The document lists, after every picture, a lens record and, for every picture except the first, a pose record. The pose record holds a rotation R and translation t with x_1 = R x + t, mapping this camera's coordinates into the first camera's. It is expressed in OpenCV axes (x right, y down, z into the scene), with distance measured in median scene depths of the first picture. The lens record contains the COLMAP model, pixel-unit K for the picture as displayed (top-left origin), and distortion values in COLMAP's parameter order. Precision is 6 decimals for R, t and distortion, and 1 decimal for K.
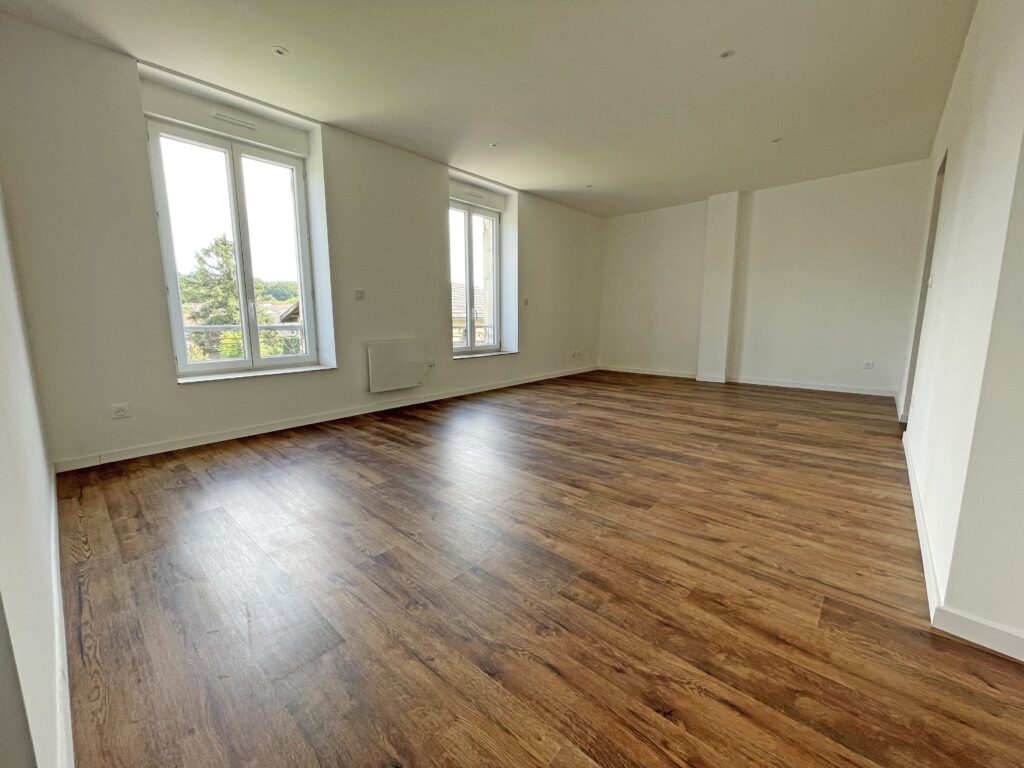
lens RADIAL K [[411.2, 0, 502.9], [0, 411.2, 381.5], [0, 0, 1]] dist [0.002327, 0.000128]
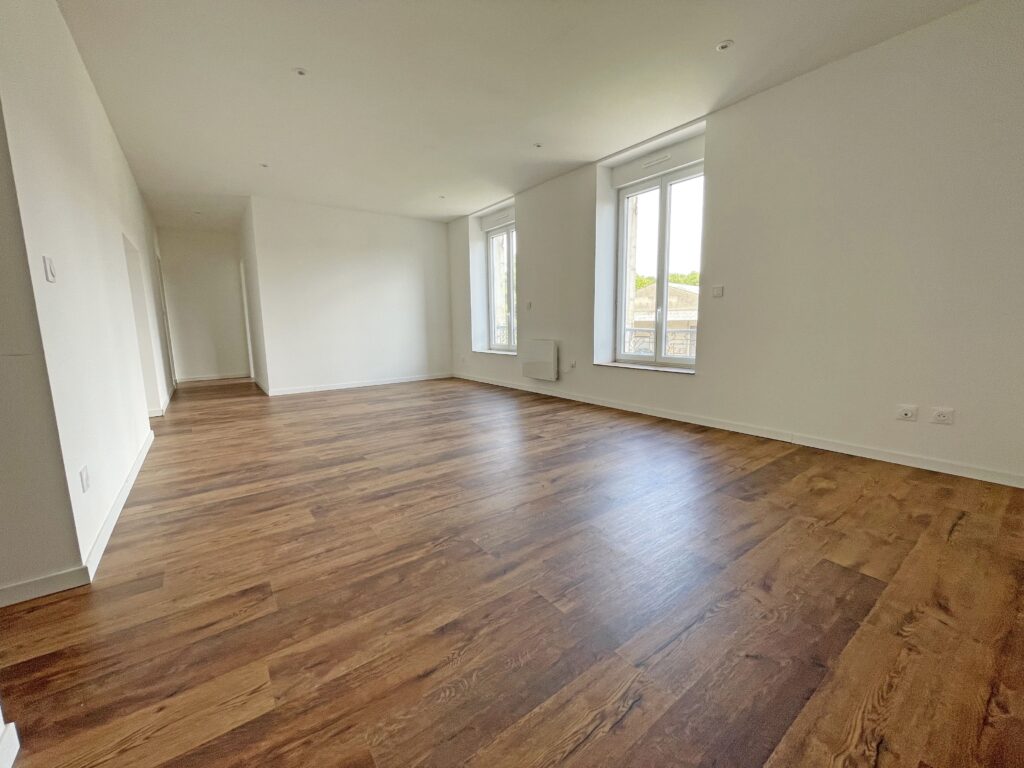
lens RADIAL K [[411.2, 0, 503.0], [0, 411.2, 385.1], [0, 0, 1]] dist [0.002327, 0.000128]
pose [[-0.202891, 0.153604, -0.967079, 1.335217], [-0.131010, 0.974482, 0.182266, -0.243308], [0.970398, 0.163677, -0.177590, 1.554715]]
